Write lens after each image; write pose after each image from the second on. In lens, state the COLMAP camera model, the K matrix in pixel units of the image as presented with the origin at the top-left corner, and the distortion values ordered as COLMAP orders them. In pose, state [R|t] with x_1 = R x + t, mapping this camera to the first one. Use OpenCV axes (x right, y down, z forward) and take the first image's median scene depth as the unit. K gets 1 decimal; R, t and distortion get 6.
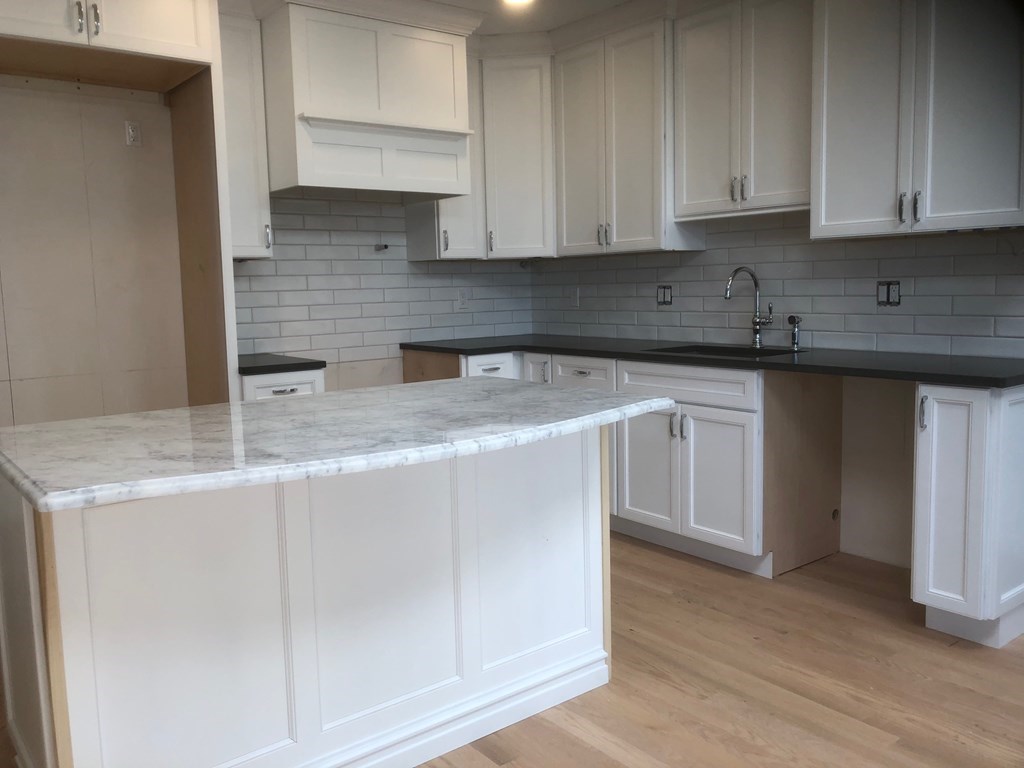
lens RADIAL K [[843.2, 0, 502.1], [0, 843.2, 383.3], [0, 0, 1]] dist [0.040570, -0.045951]
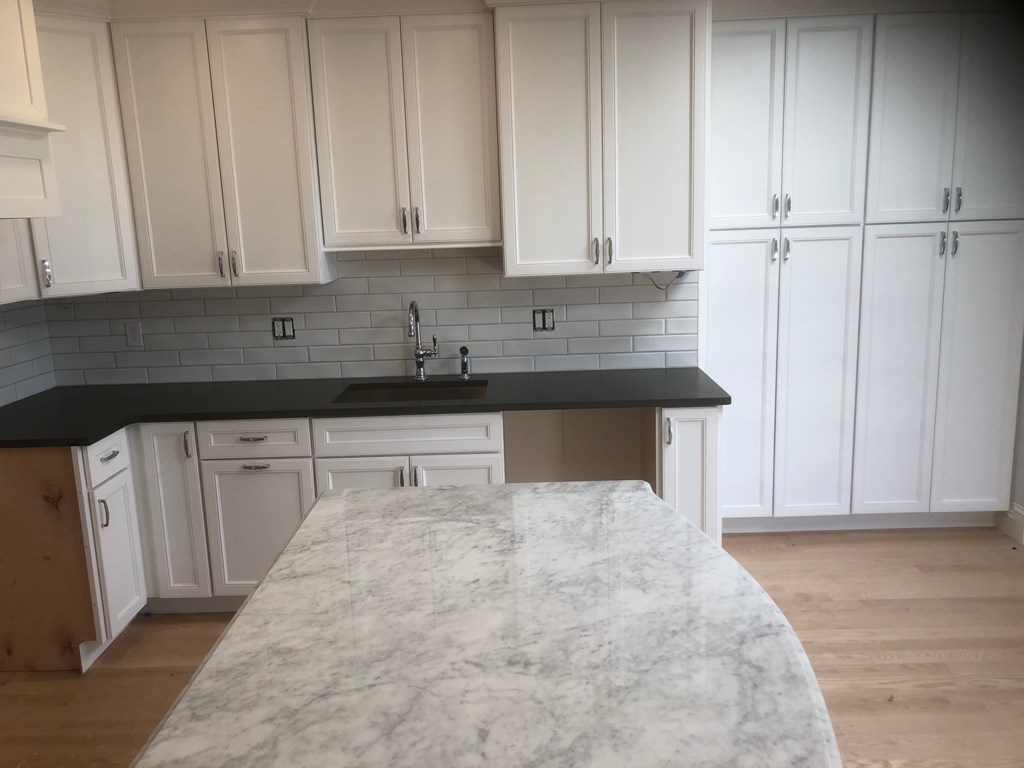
lens RADIAL K [[843.2, 0, 513.1], [0, 843.2, 382.8], [0, 0, 1]] dist [0.040570, -0.045951]
pose [[0.622826, -0.153235, 0.767207, -0.371978], [0.110827, 0.988023, 0.107368, -0.127187], [-0.774471, 0.018156, 0.632349, 0.286024]]
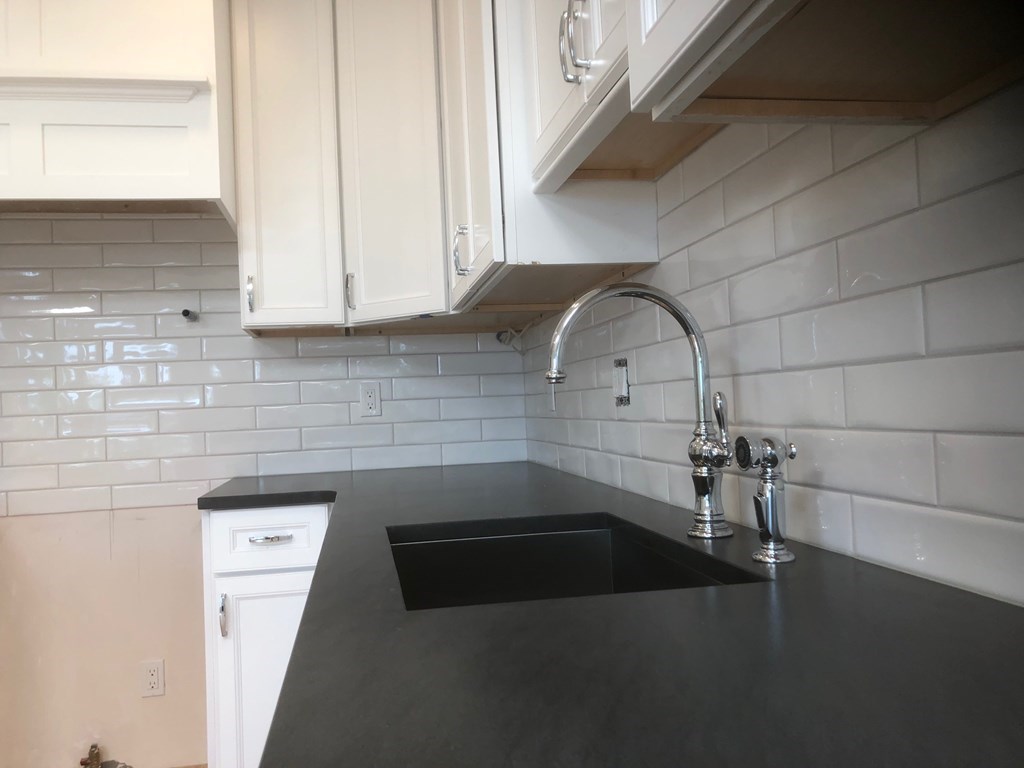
lens RADIAL K [[843.2, 0, 509.6], [0, 843.2, 379.1], [0, 0, 1]] dist [0.040570, -0.045951]
pose [[0.886051, -0.027740, -0.462757, 0.368431], [-0.032639, 0.991998, -0.121959, -0.057412], [0.462437, 0.123166, 0.878056, 0.659729]]
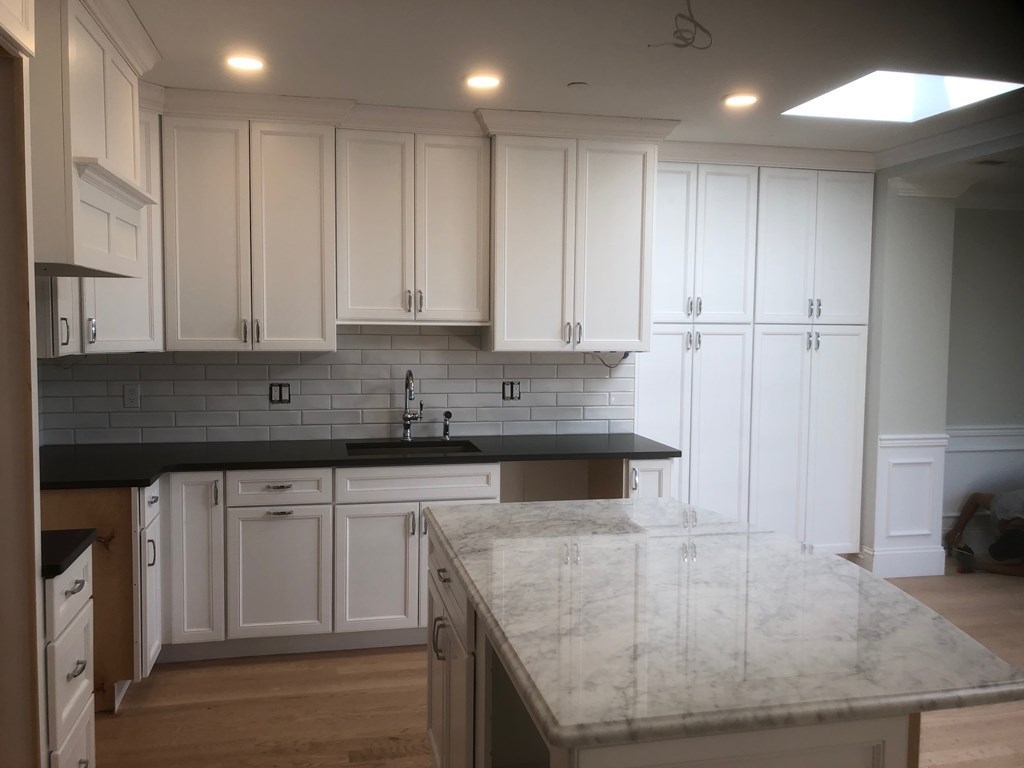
lens RADIAL K [[843.2, 0, 515.6], [0, 843.2, 385.1], [0, 0, 1]] dist [0.040570, -0.045951]
pose [[0.418368, -0.041115, 0.907346, -0.618747], [0.086056, 0.996275, 0.005465, -0.104628], [-0.904191, 0.075797, 0.420348, 0.385938]]
